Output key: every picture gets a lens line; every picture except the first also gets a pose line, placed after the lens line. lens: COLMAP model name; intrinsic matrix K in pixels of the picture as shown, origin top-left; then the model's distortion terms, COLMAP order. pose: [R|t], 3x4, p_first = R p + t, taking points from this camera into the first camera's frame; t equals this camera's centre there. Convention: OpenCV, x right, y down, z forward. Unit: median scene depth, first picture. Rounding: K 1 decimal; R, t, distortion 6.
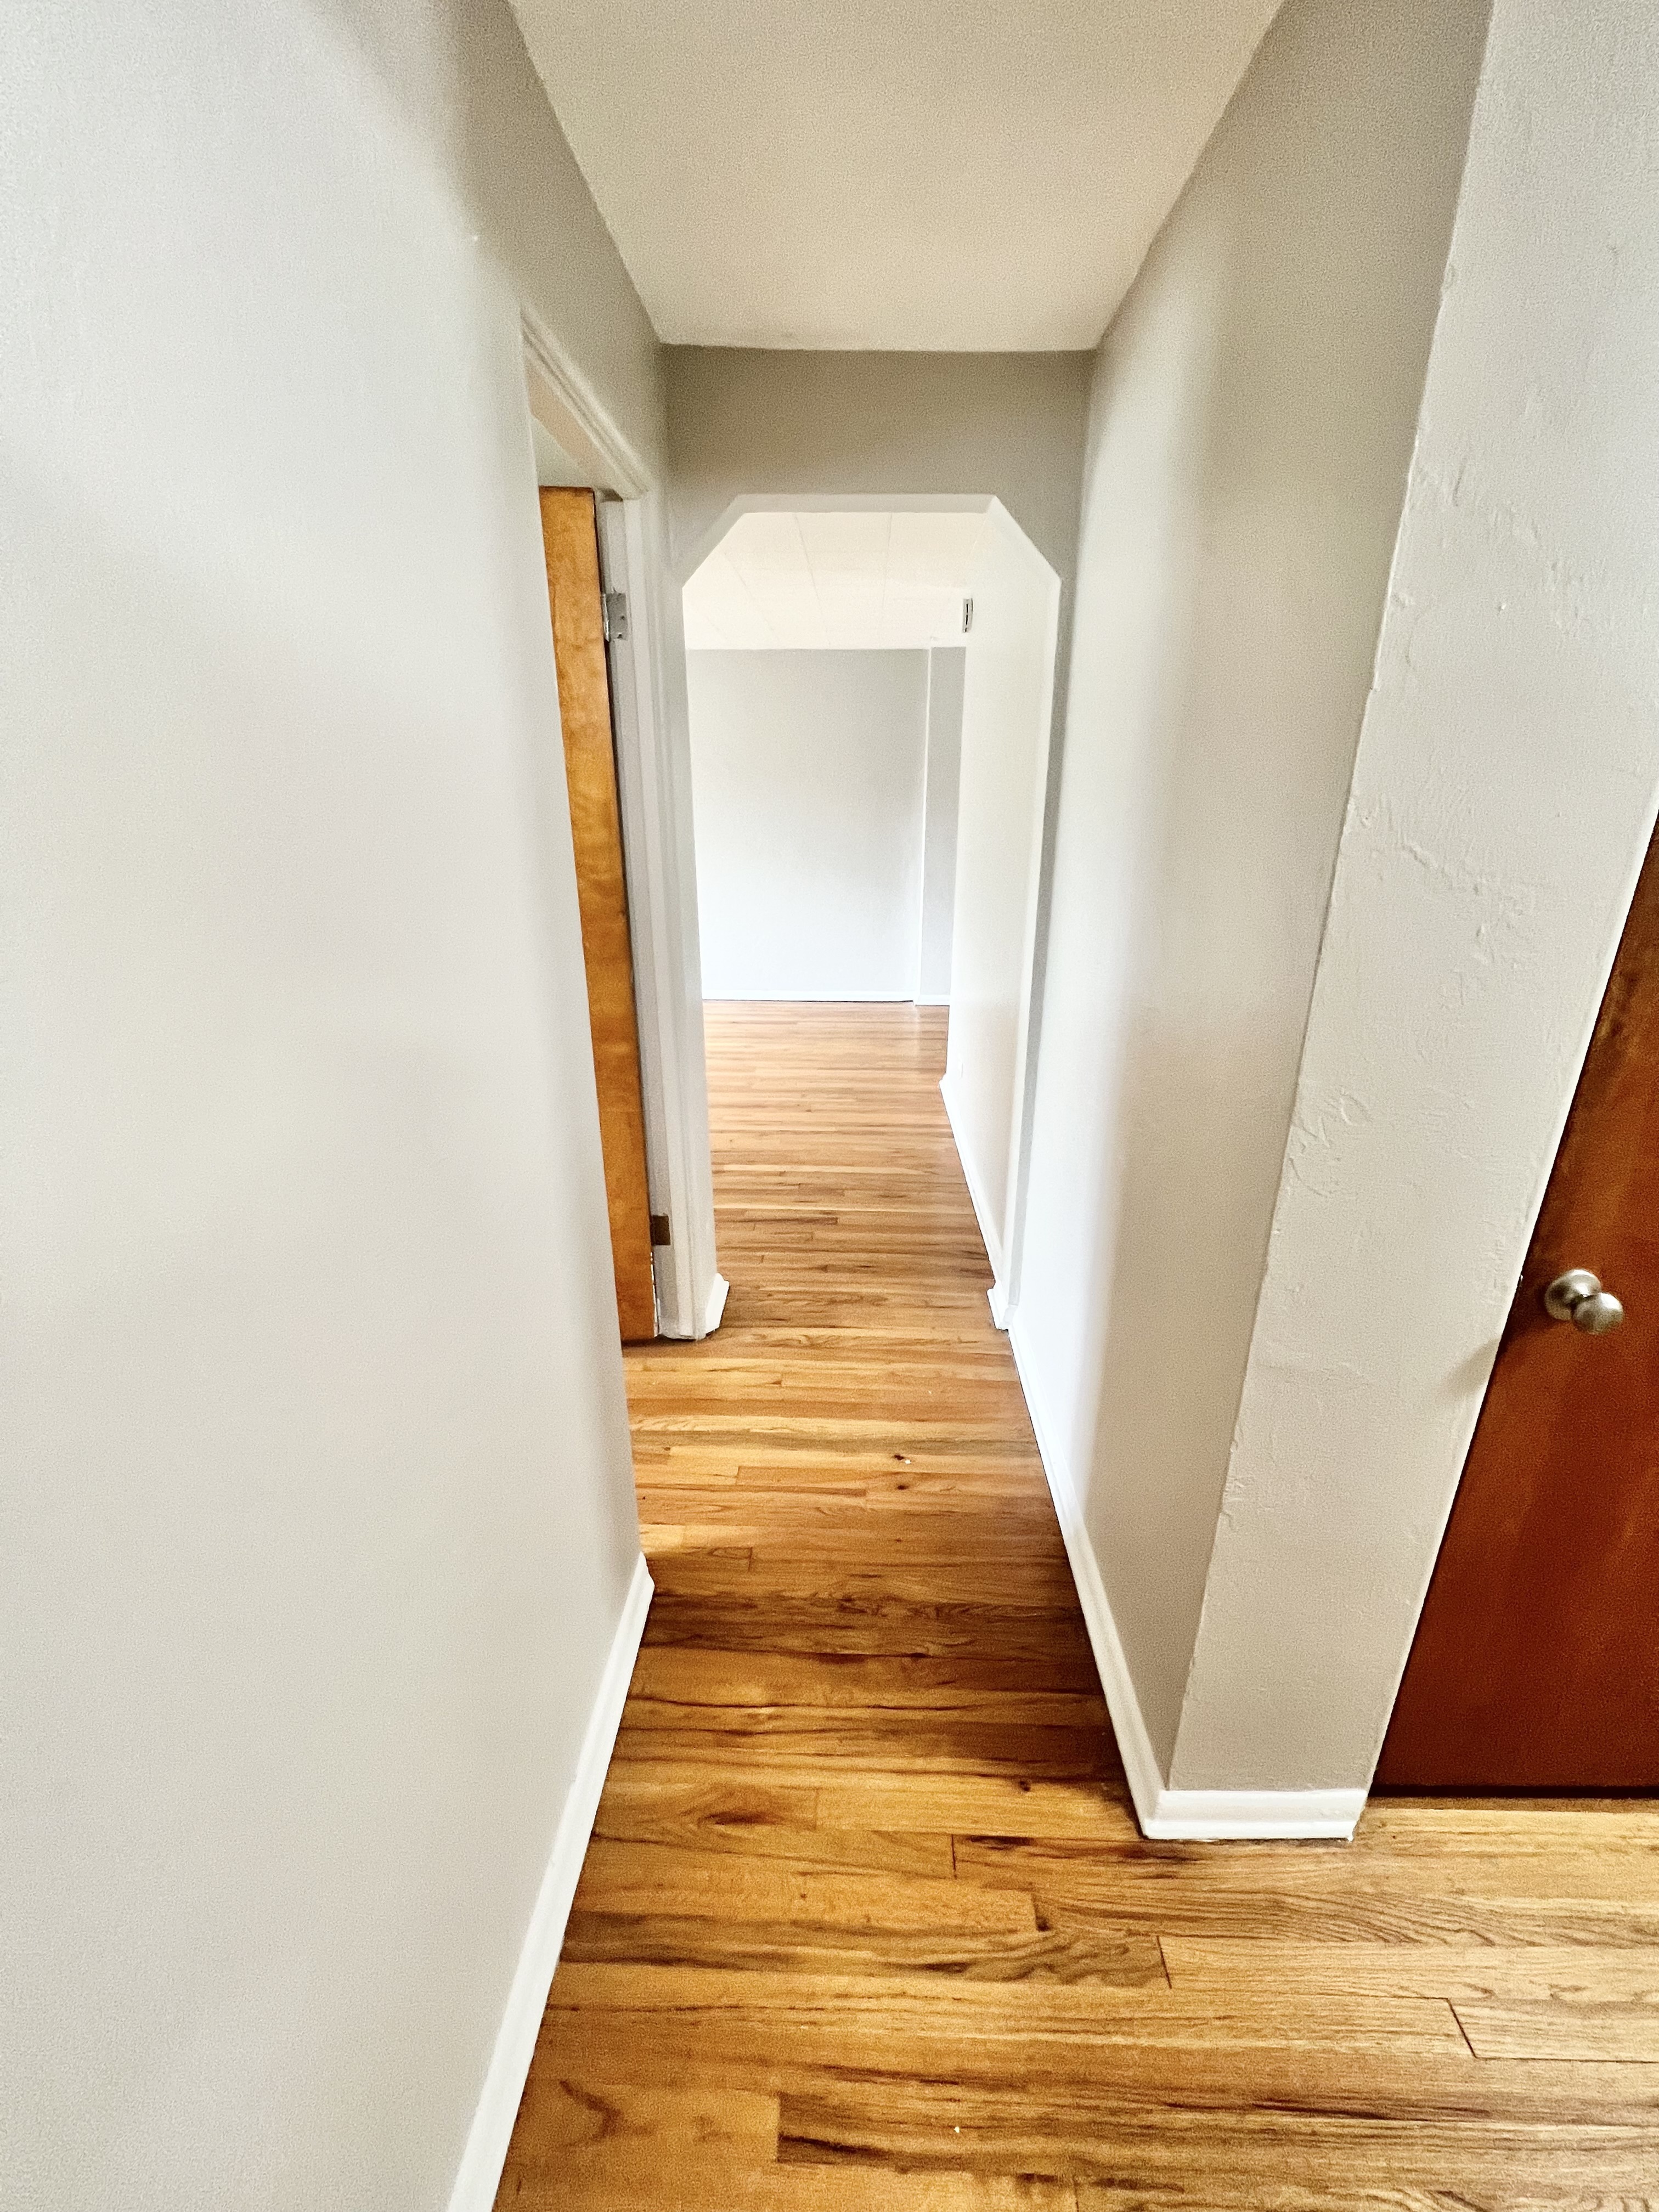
lens RADIAL K [[883.4, 0, 839.6], [0, 883.4, 1099.6], [0, 0, 1]] dist [-0.002512, 0.000475]
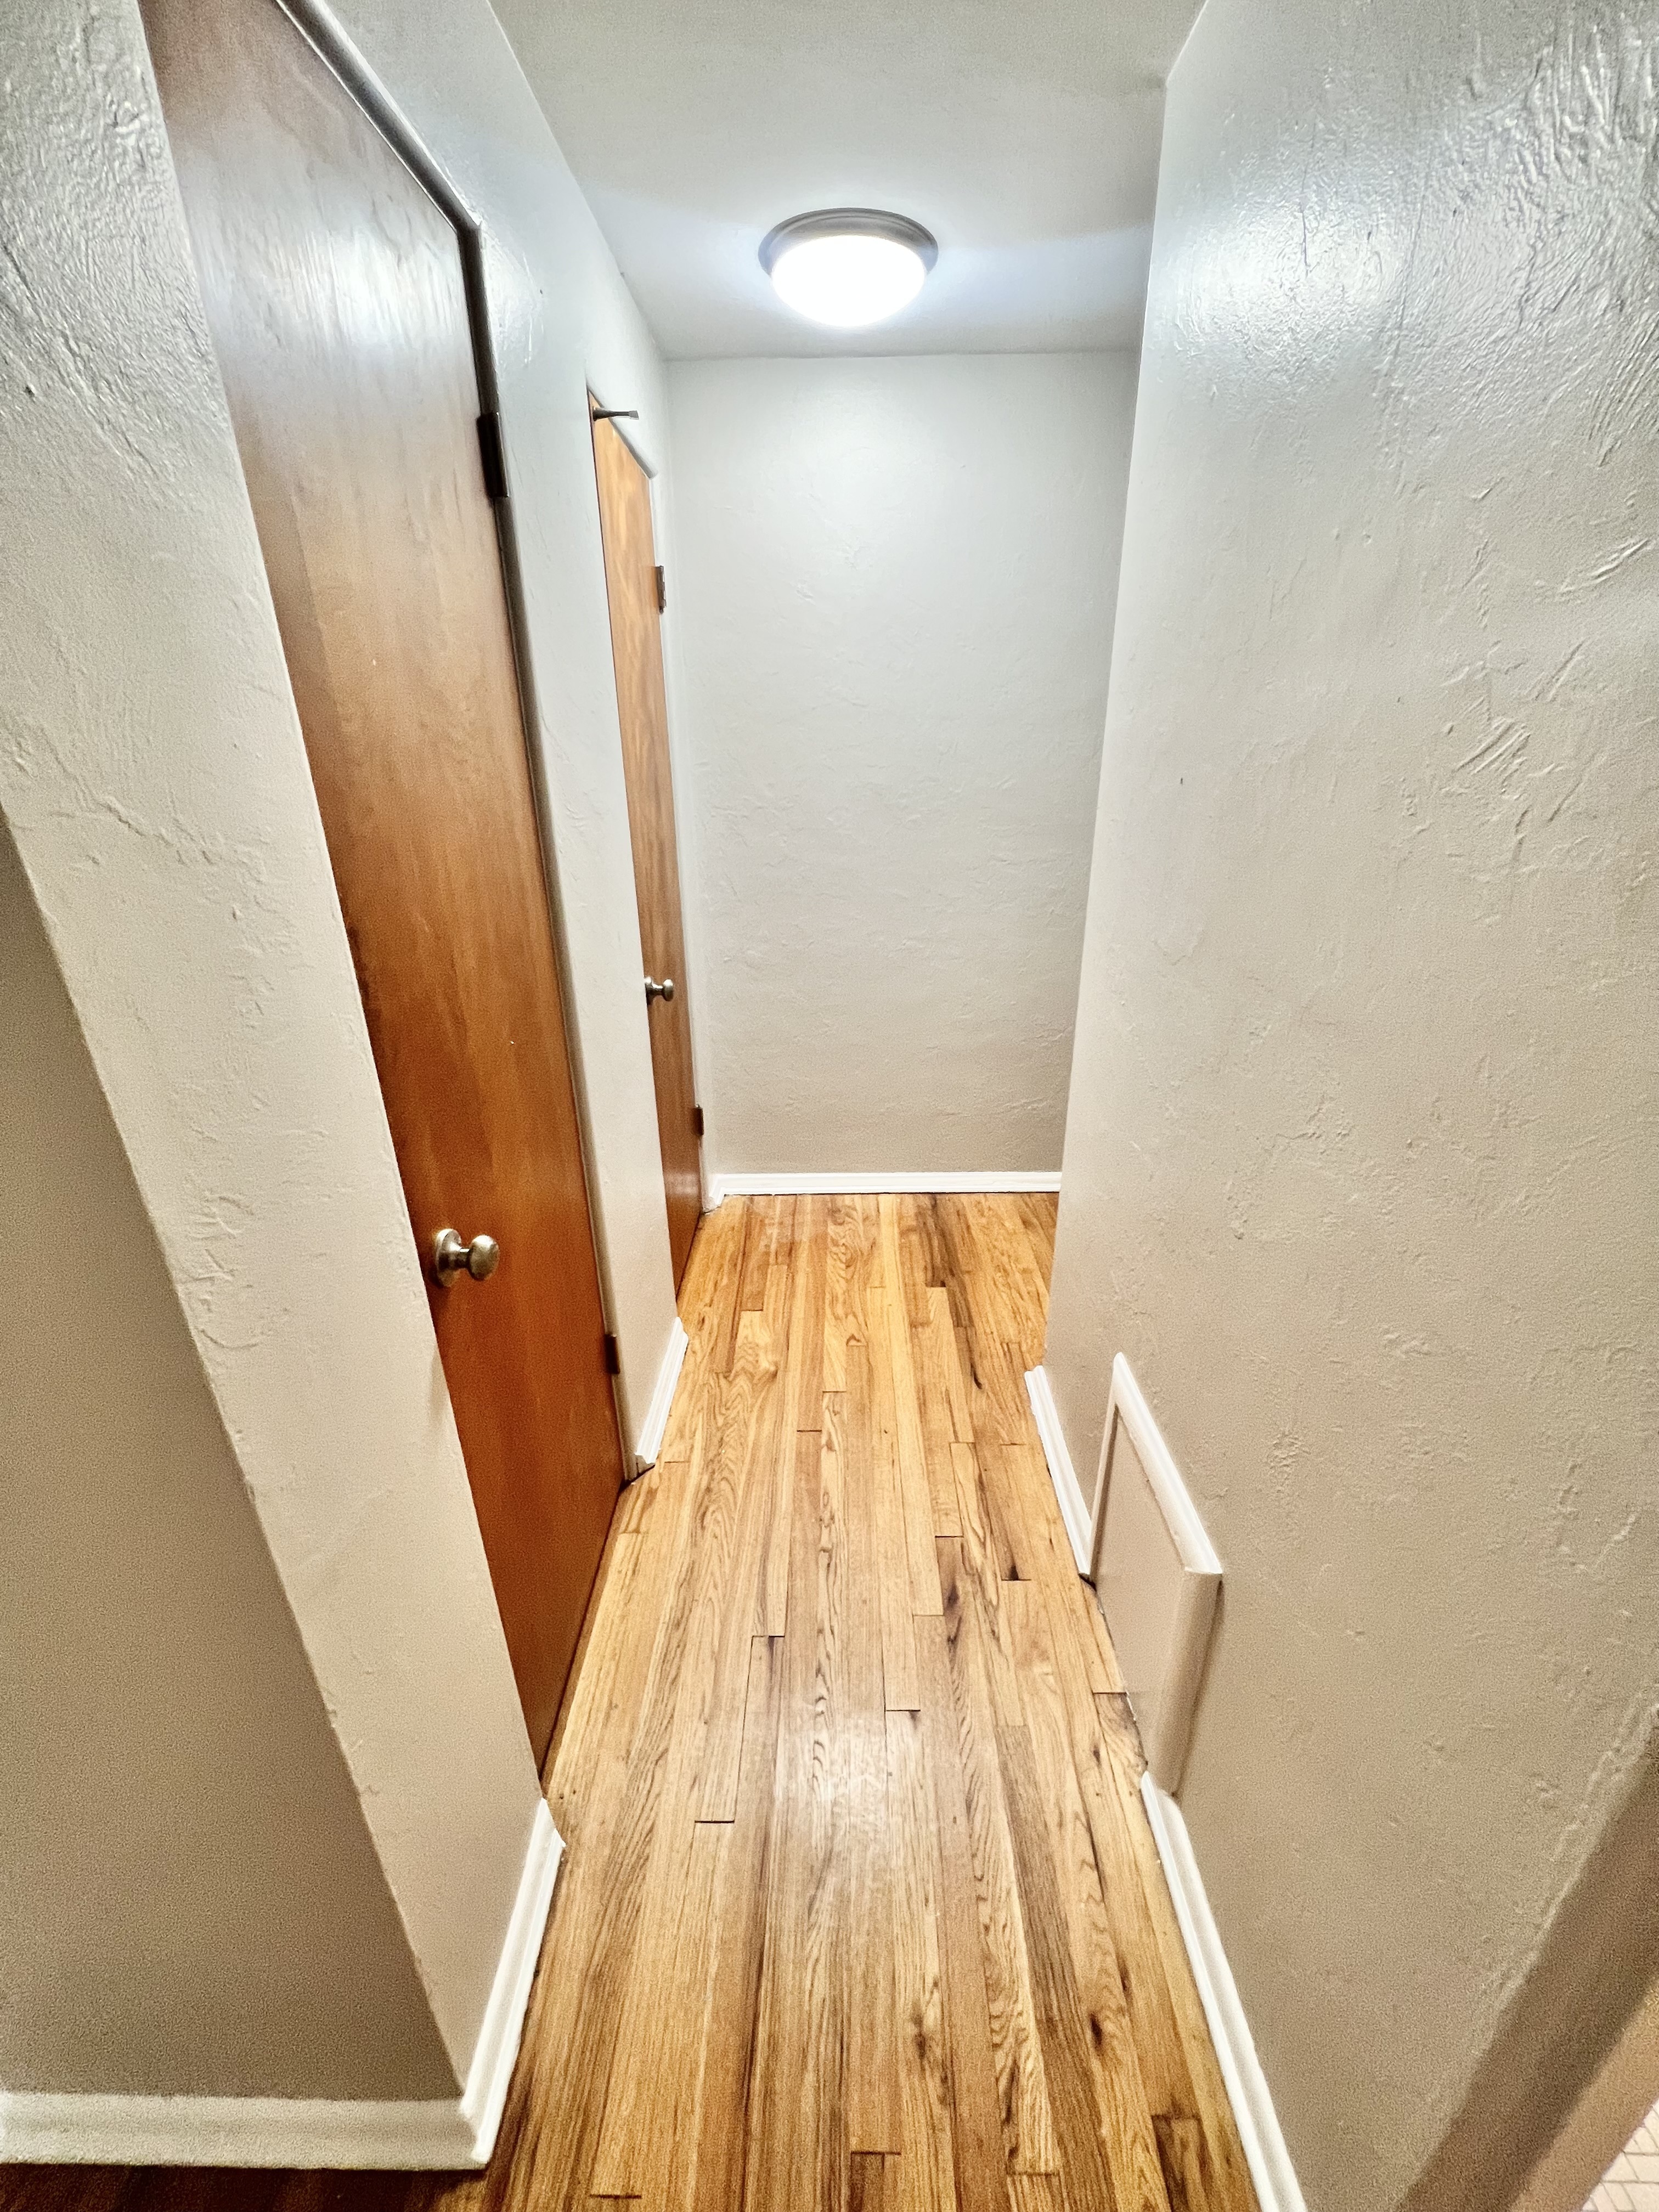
lens RADIAL K [[883.4, 0, 839.6], [0, 883.4, 1099.6], [0, 0, 1]] dist [-0.002512, 0.000475]
pose [[-0.015450, -0.384787, 0.922876, 0.002083], [0.343918, 0.864625, 0.366257, -0.054299], [-0.938872, 0.323053, 0.118977, 0.176972]]
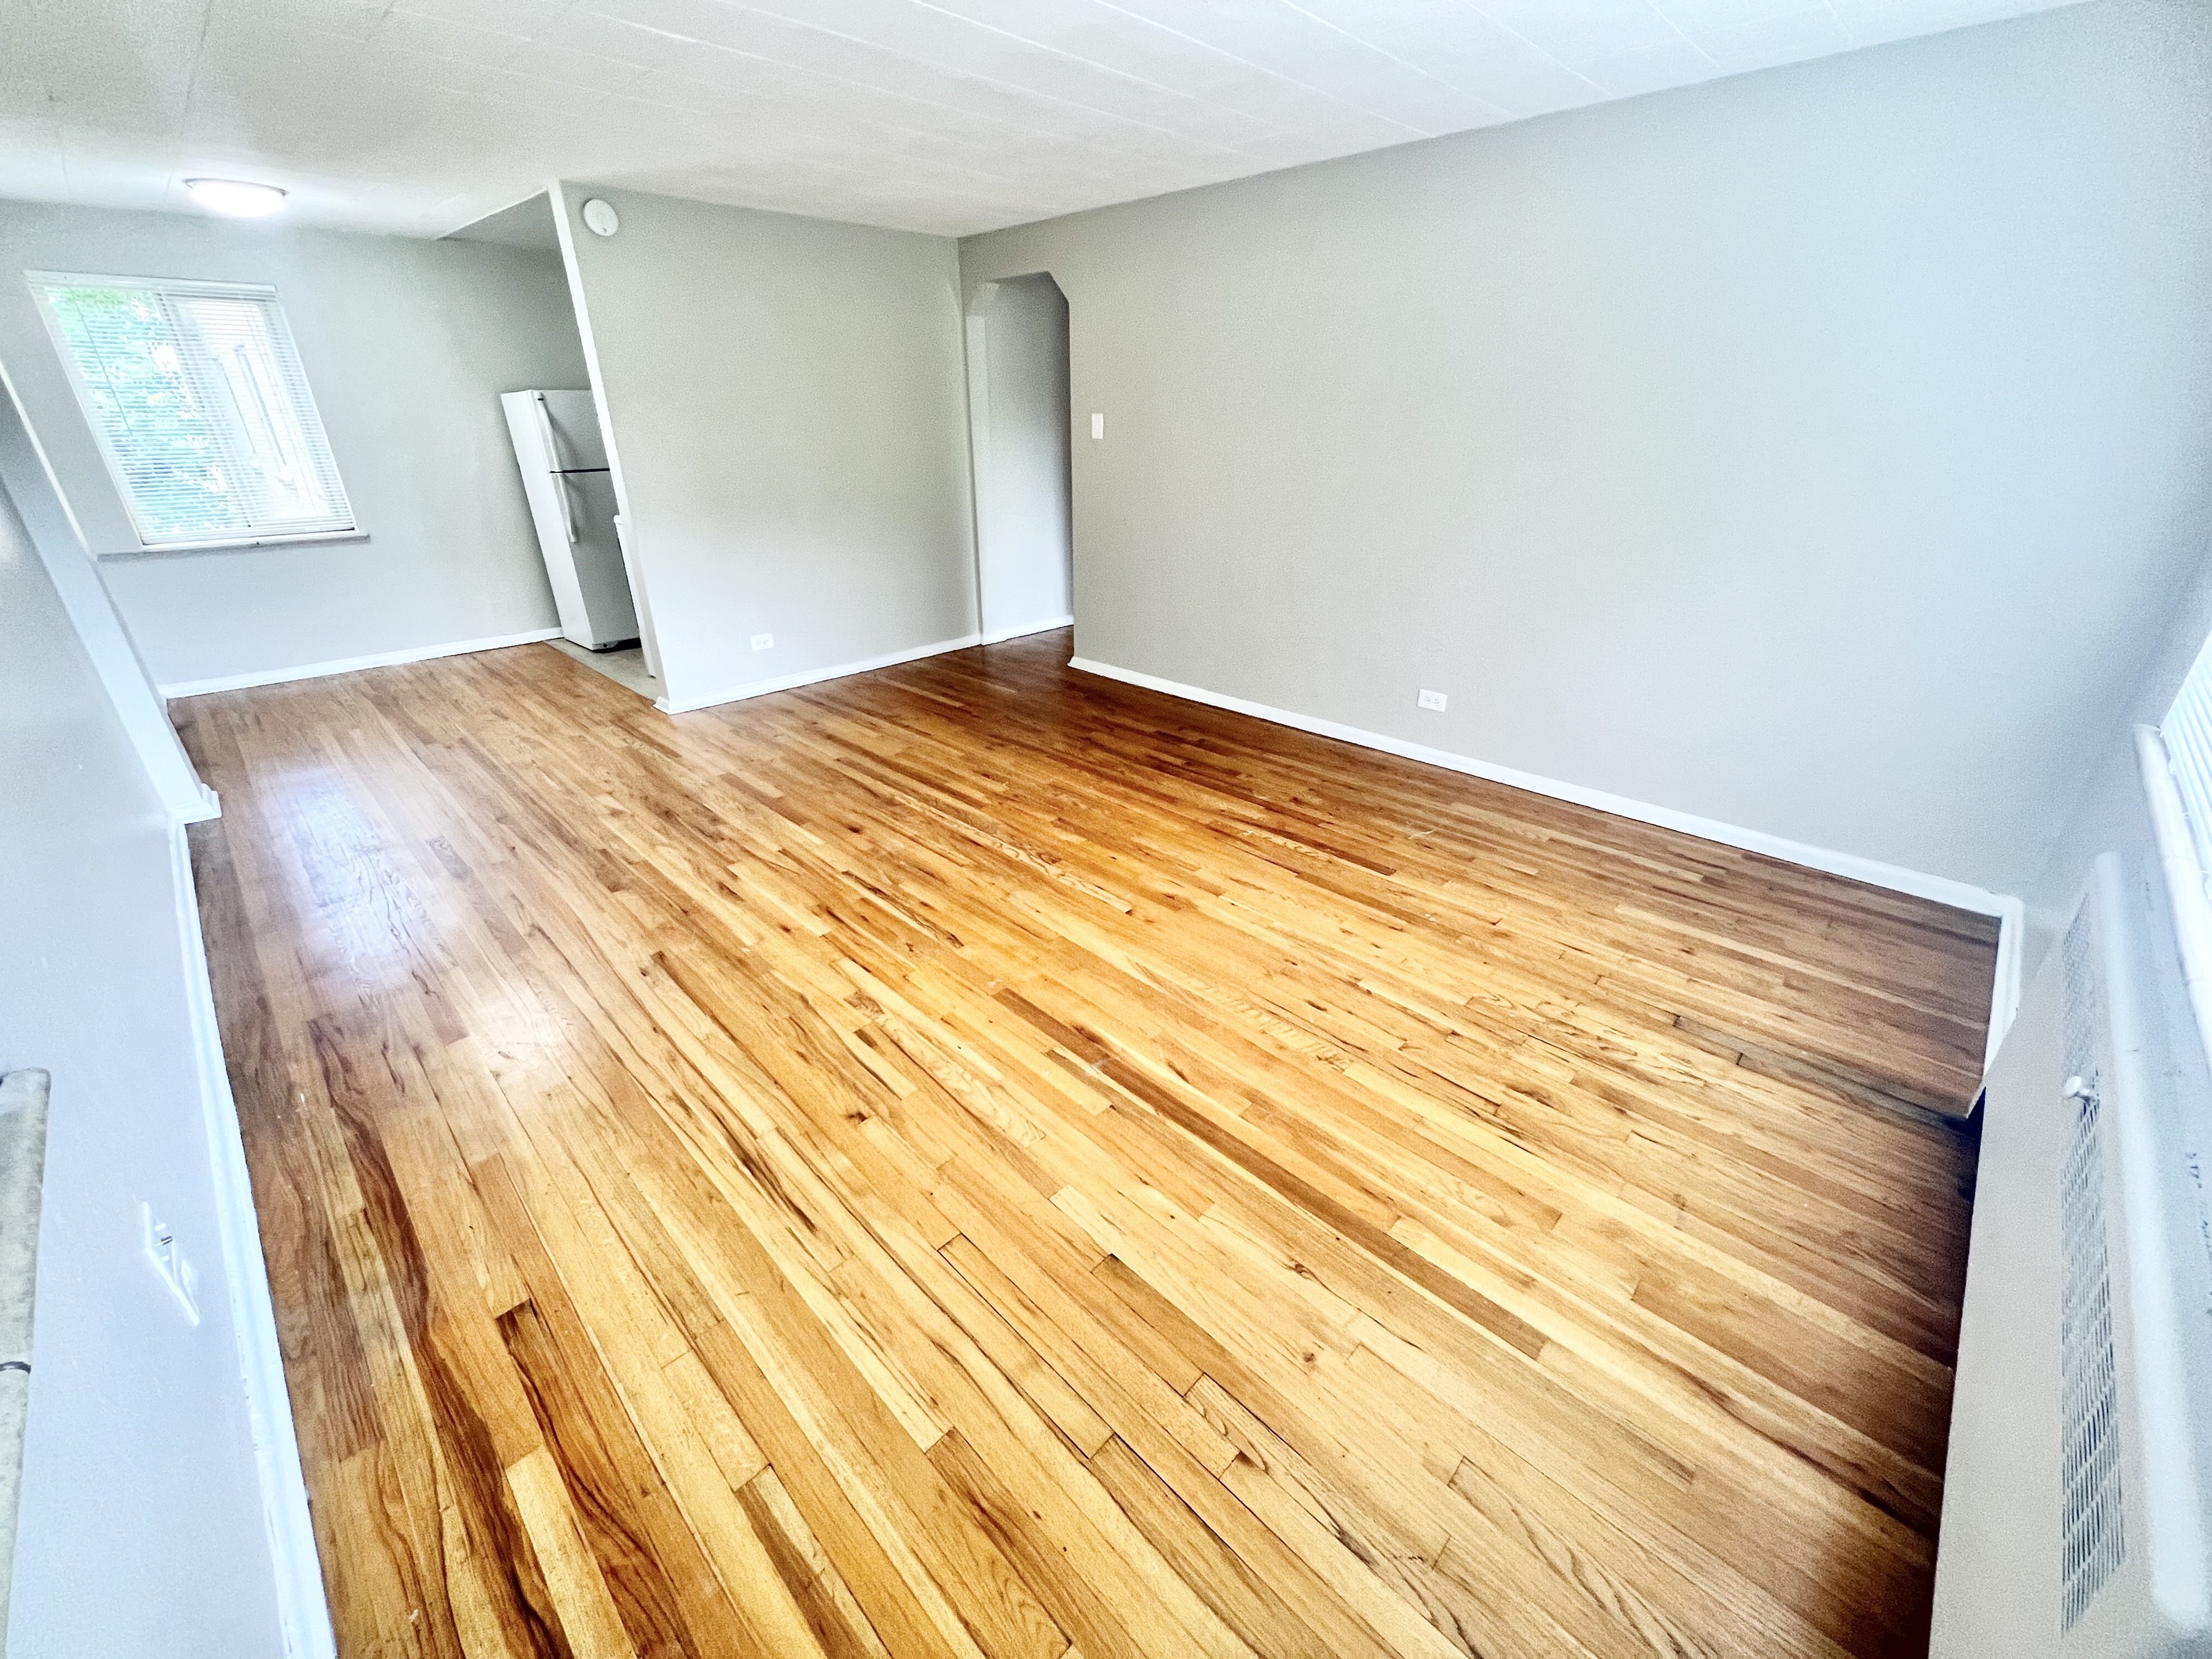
lens RADIAL K [[885.2, 0, 1097.9], [0, 885.2, 822.1], [0, 0, 1]] dist [-0.003301, 0.000853]
pose [[-0.725710, -0.292462, 0.622745, -1.660335], [0.233369, 0.746849, 0.622701, -0.816642], [-0.647213, 0.597229, -0.473743, 2.322709]]
